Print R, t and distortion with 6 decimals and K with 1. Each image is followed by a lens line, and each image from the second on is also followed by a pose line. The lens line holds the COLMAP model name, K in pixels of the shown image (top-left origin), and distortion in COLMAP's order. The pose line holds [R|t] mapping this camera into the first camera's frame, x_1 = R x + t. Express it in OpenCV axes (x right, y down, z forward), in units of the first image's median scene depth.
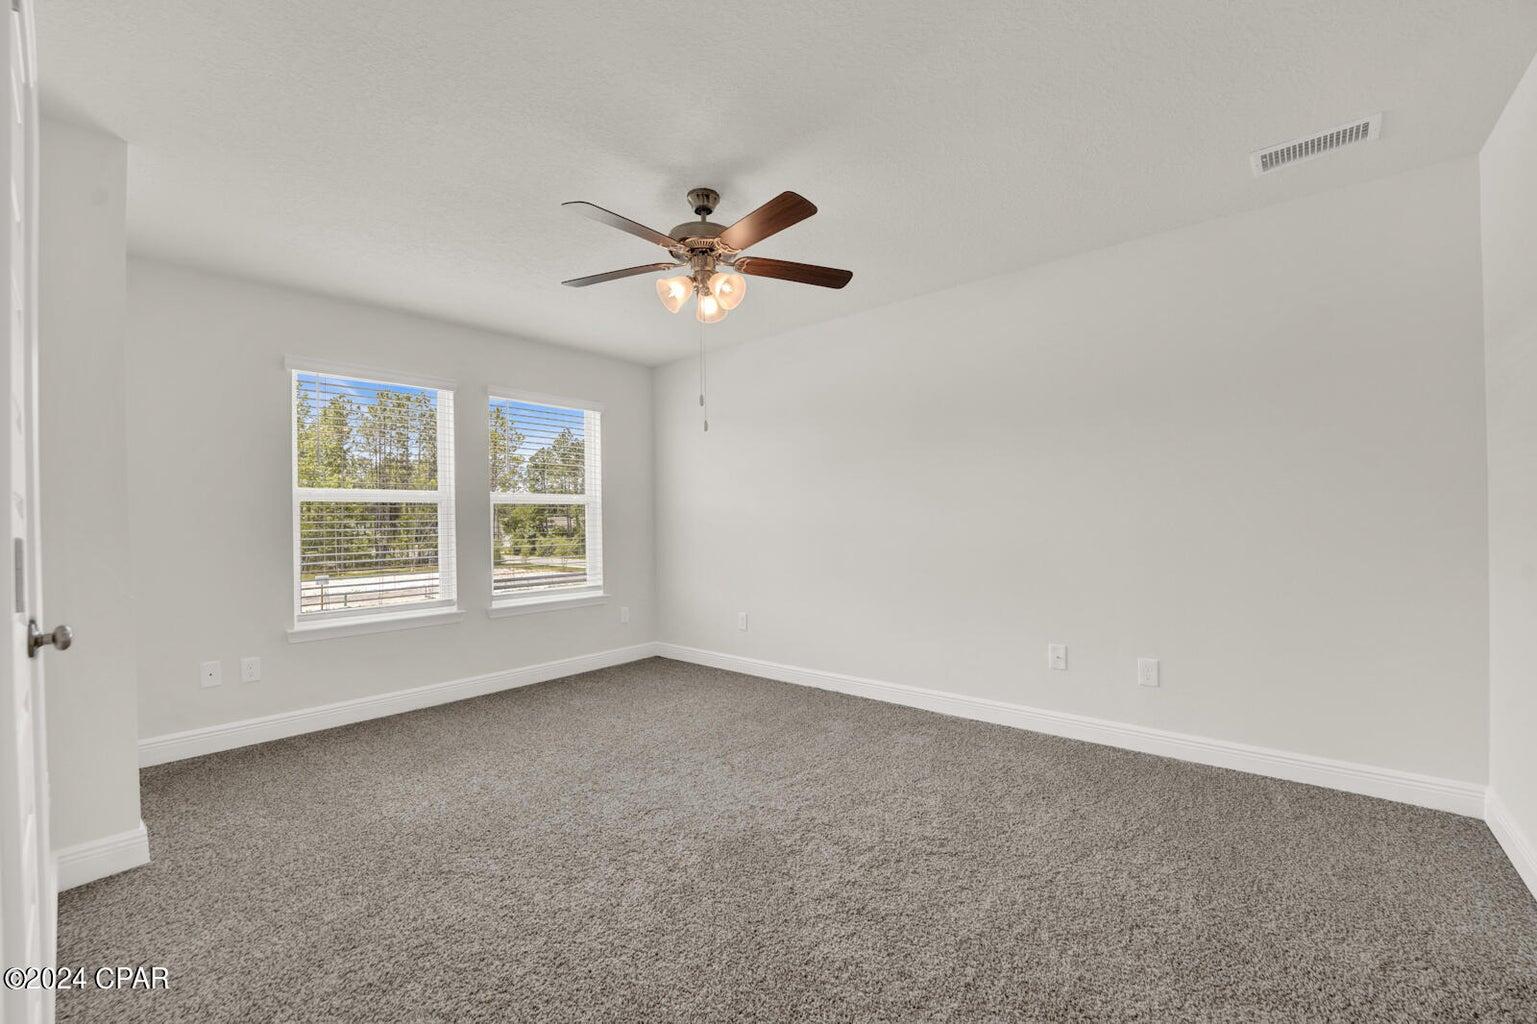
lens RADIAL K [[619.7, 0, 753.7], [0, 619.7, 518.2], [0, 0, 1]] dist [-0.018918, 0.000223]
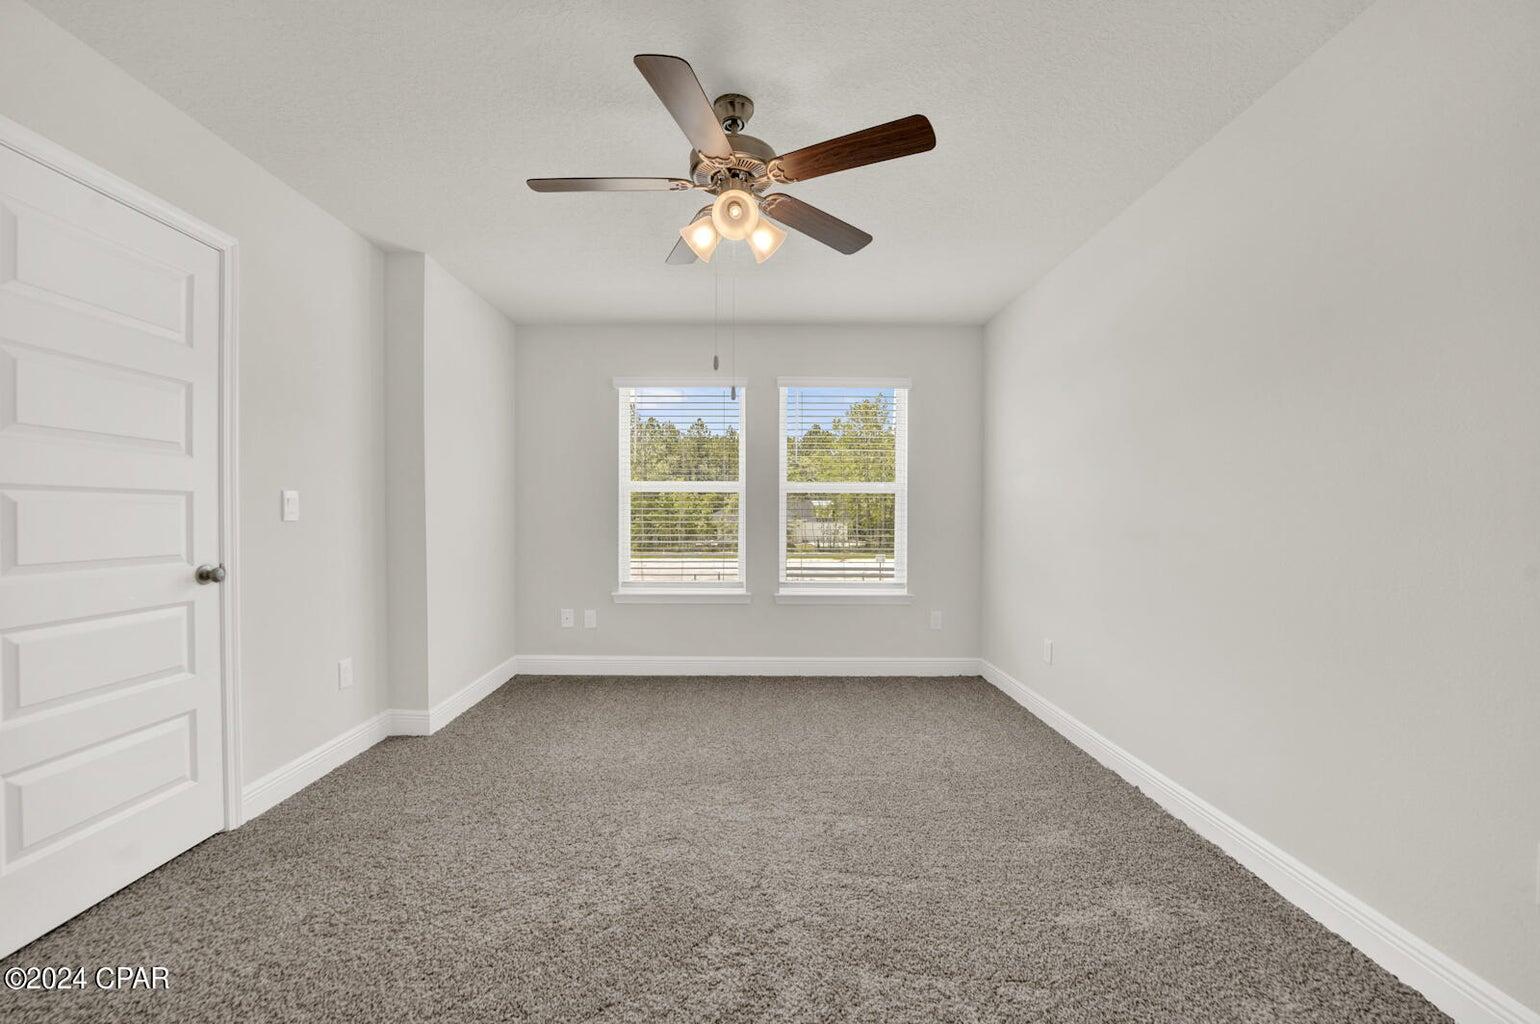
lens RADIAL K [[620.9, 0, 755.1], [0, 620.9, 518.3], [0, 0, 1]] dist [-0.018918, 0.000223]
pose [[0.665268, 0.021134, -0.746305, 0.380790], [-0.008631, 0.999750, 0.020617, -0.002737], [0.746555, -0.007274, 0.665284, 0.339390]]
